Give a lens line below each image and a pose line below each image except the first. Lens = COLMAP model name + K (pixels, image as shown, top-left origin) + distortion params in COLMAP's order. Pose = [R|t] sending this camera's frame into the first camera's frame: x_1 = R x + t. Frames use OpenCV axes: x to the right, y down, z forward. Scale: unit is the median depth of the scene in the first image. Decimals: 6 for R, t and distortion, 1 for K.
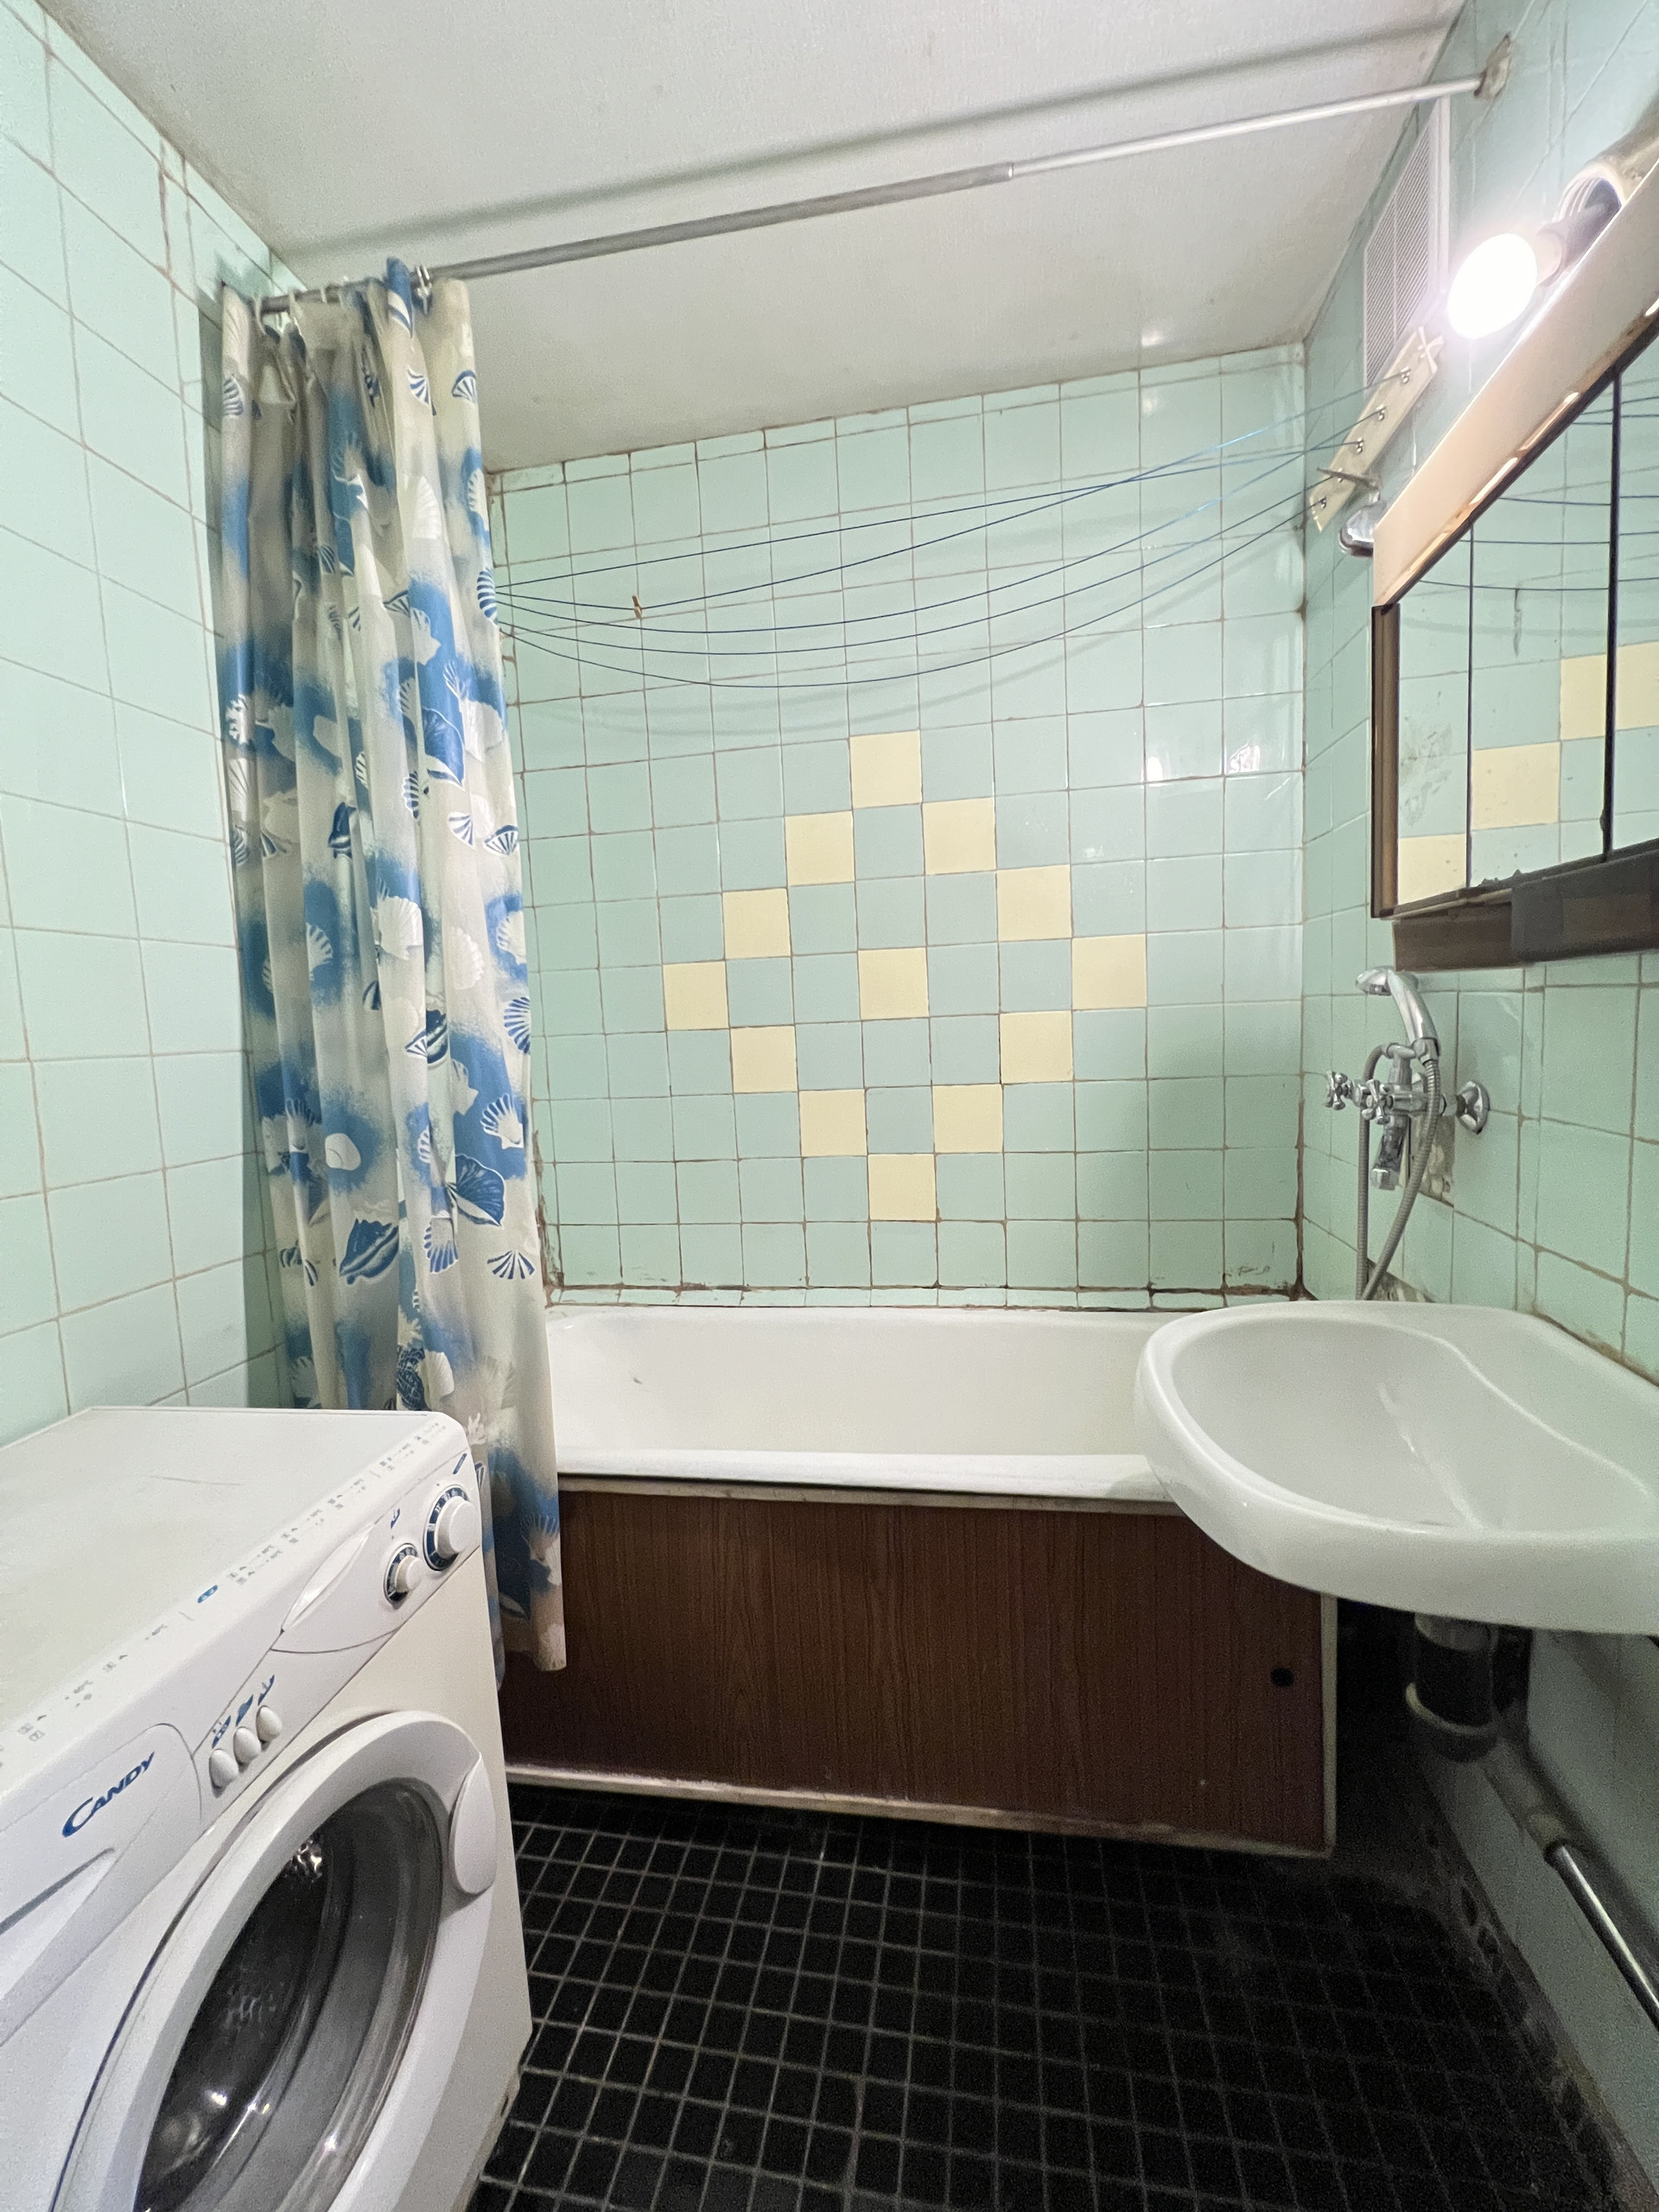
lens RADIAL K [[884.2, 0, 833.0], [0, 884.2, 1098.1], [0, 0, 1]] dist [-0.001882, 0.000499]
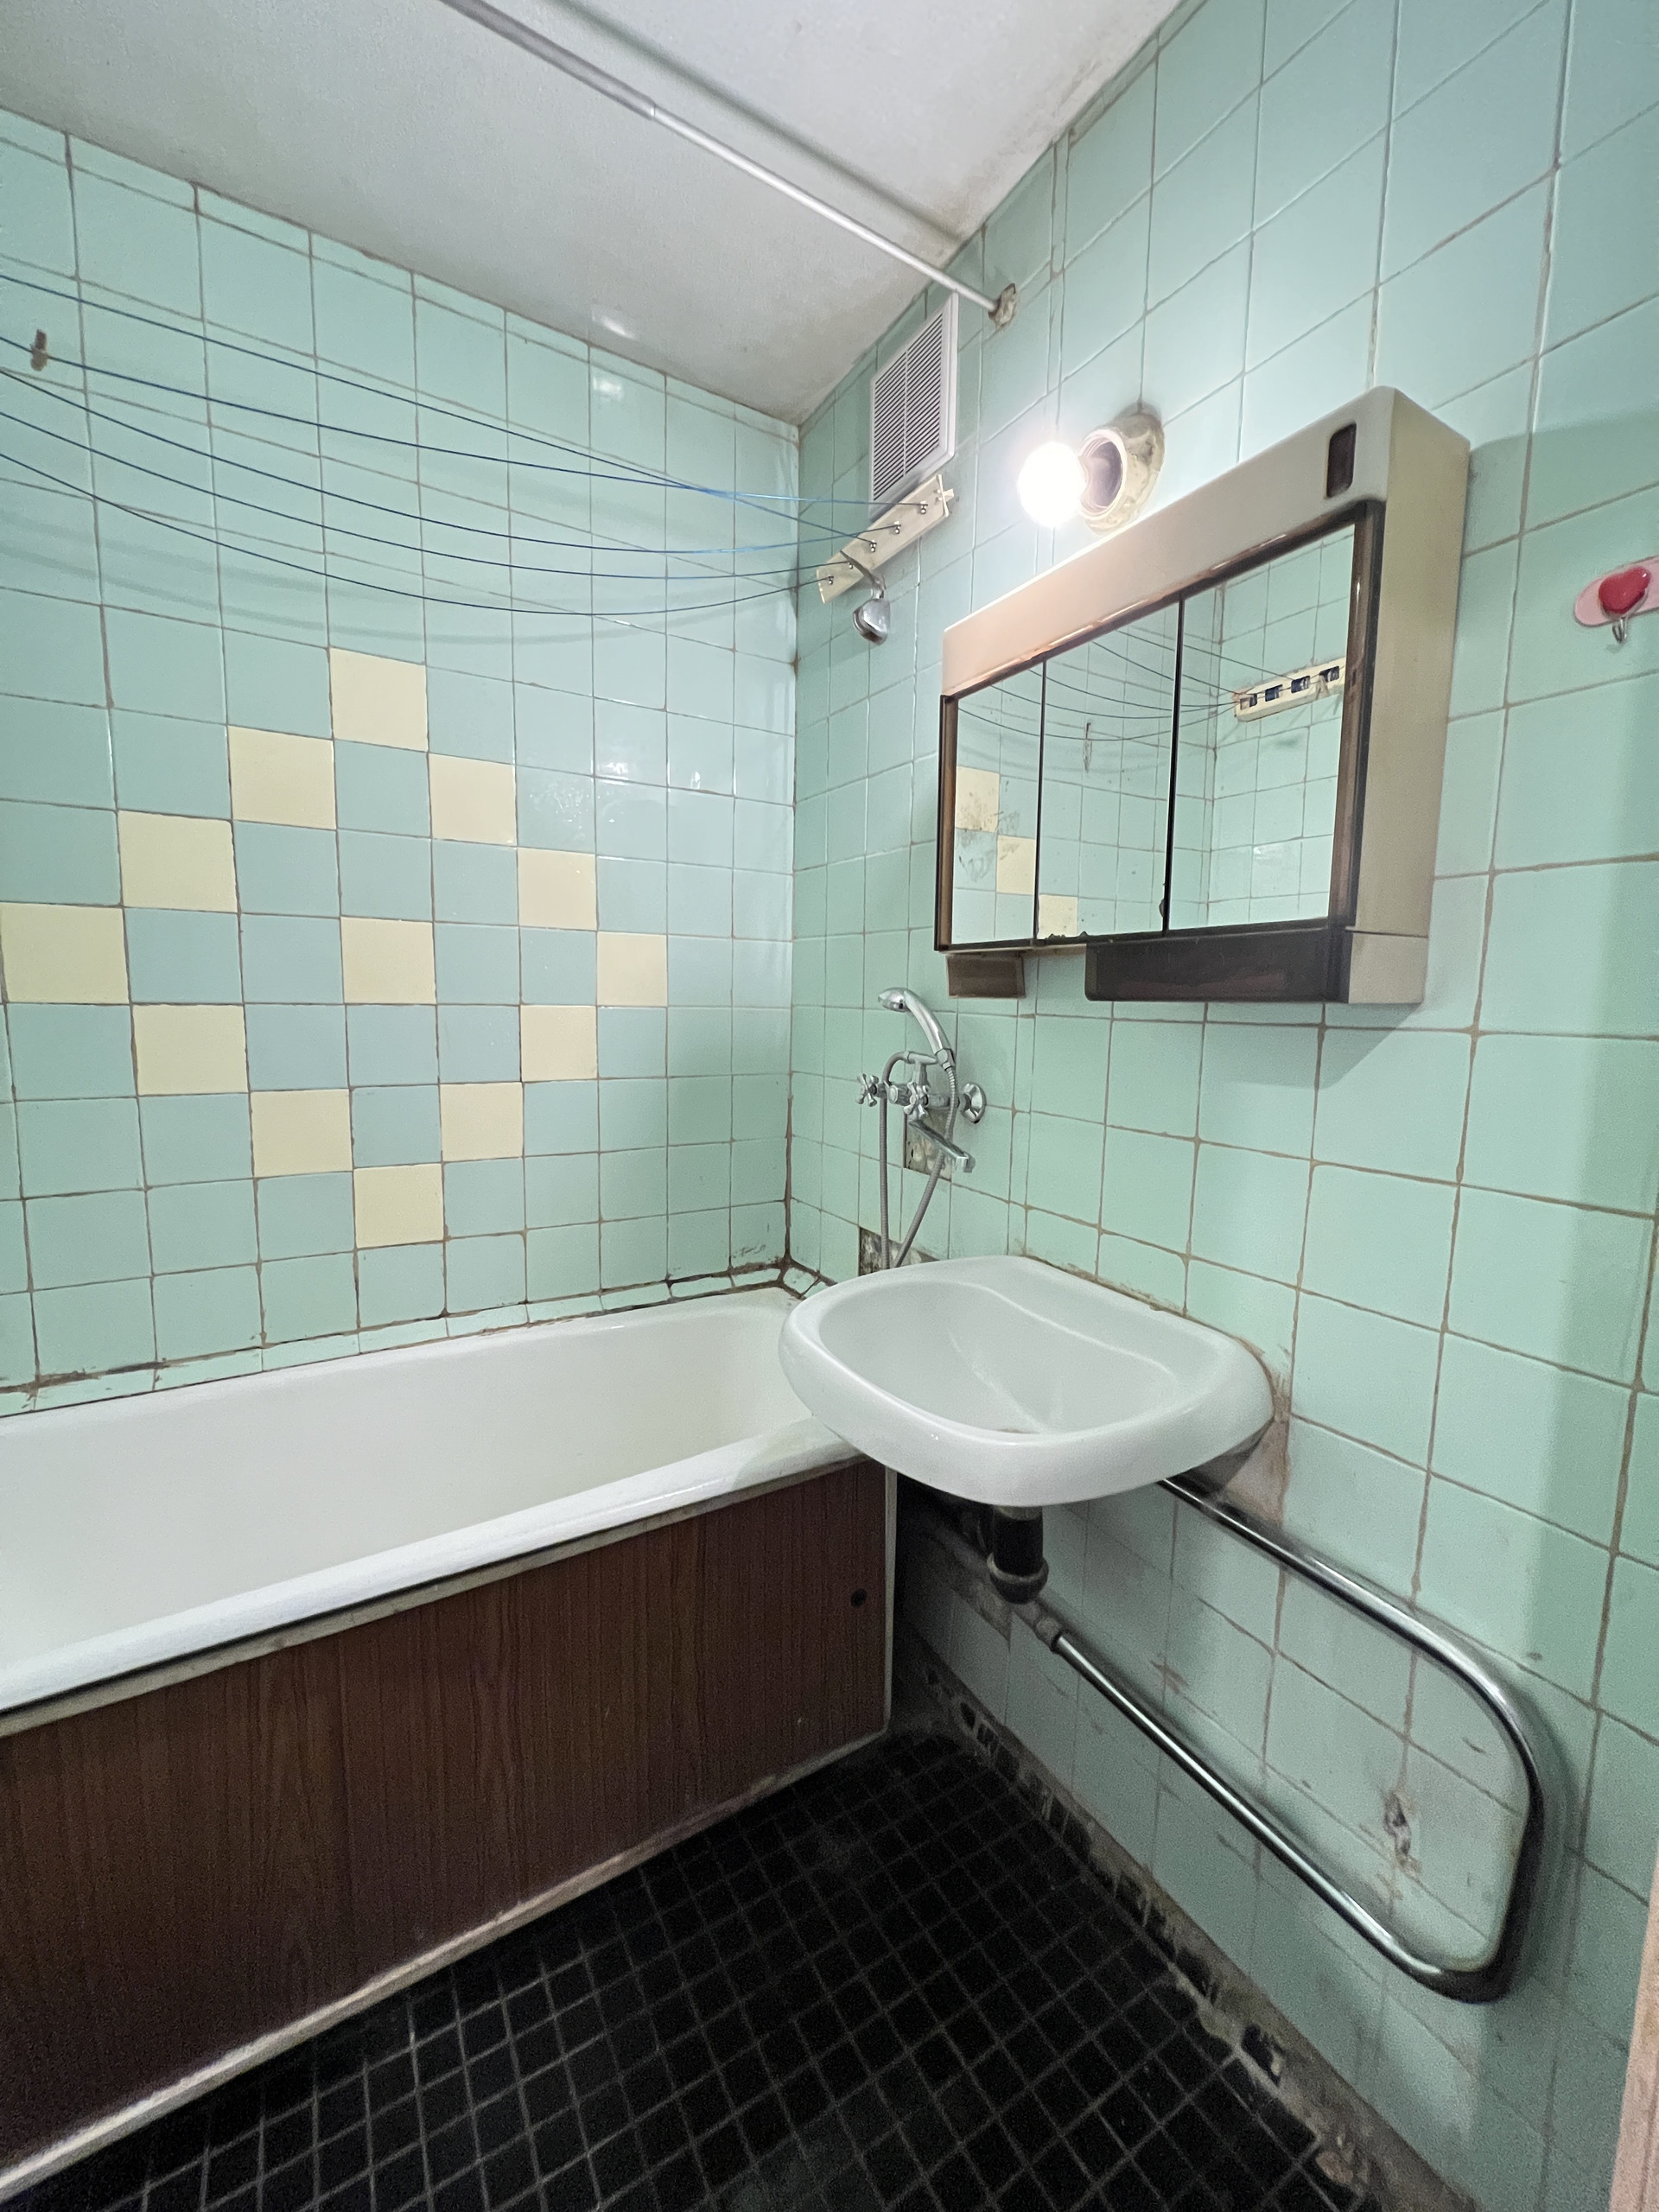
lens RADIAL K [[884.2, 0, 833.6], [0, 884.2, 1099.1], [0, 0, 1]] dist [-0.001882, 0.000499]
pose [[0.749974, -0.016785, 0.661255, -0.187028], [0.007454, 0.999829, 0.016925, -0.012584], [-0.661426, -0.007764, 0.749971, 0.107478]]
